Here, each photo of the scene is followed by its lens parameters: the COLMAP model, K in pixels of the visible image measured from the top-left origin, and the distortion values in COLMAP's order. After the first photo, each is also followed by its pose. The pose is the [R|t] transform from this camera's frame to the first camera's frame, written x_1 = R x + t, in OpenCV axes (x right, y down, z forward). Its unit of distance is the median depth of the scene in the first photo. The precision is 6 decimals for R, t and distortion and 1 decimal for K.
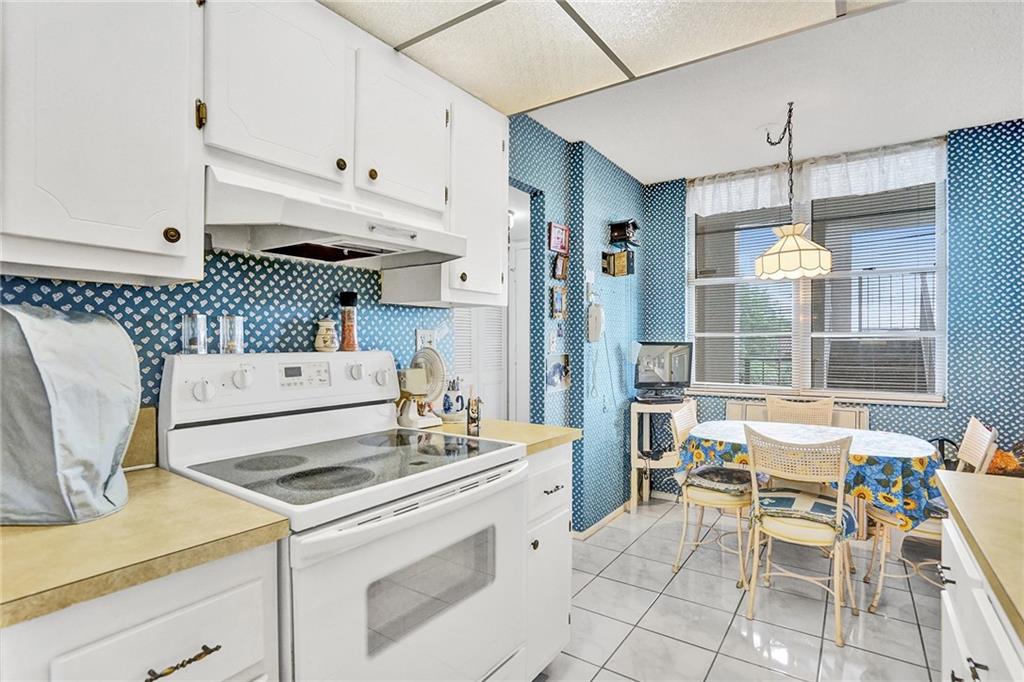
lens RADIAL K [[499.7, 0, 508.5], [0, 499.7, 344.9], [0, 0, 1]] dist [-0.067451, 0.027741]
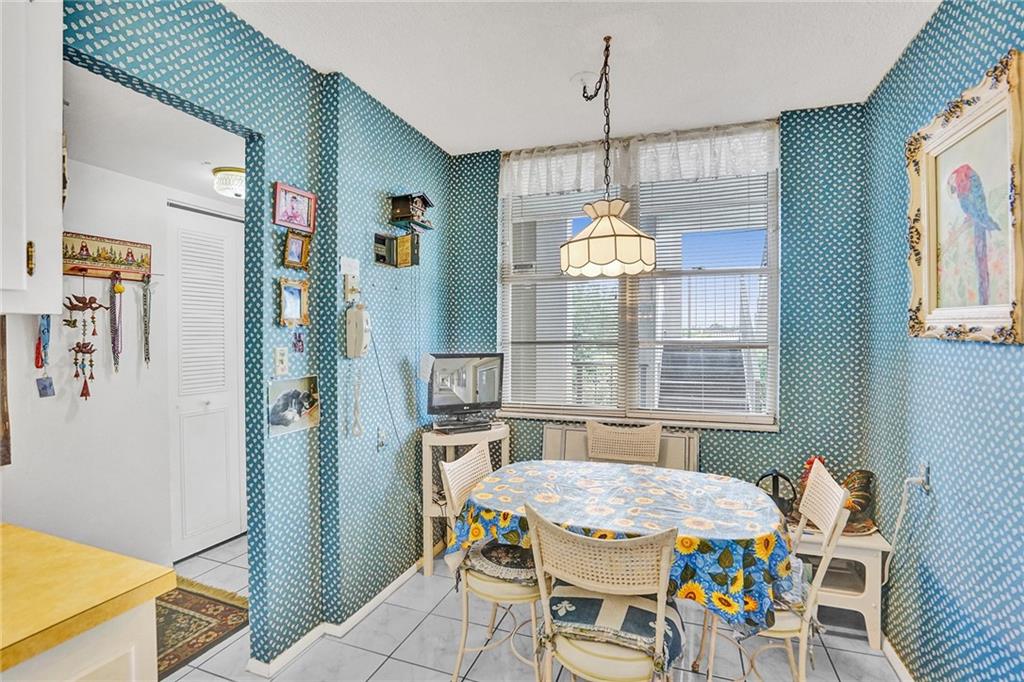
lens RADIAL K [[480.5, 0, 504.1], [0, 480.5, 341.5], [0, 0, 1]] dist [-0.066344, 0.026926]
pose [[0.967611, -0.000566, 0.252445, 0.210088], [-0.001544, 0.999966, 0.008160, -0.036434], [-0.252440, -0.008285, 0.967577, 0.292960]]
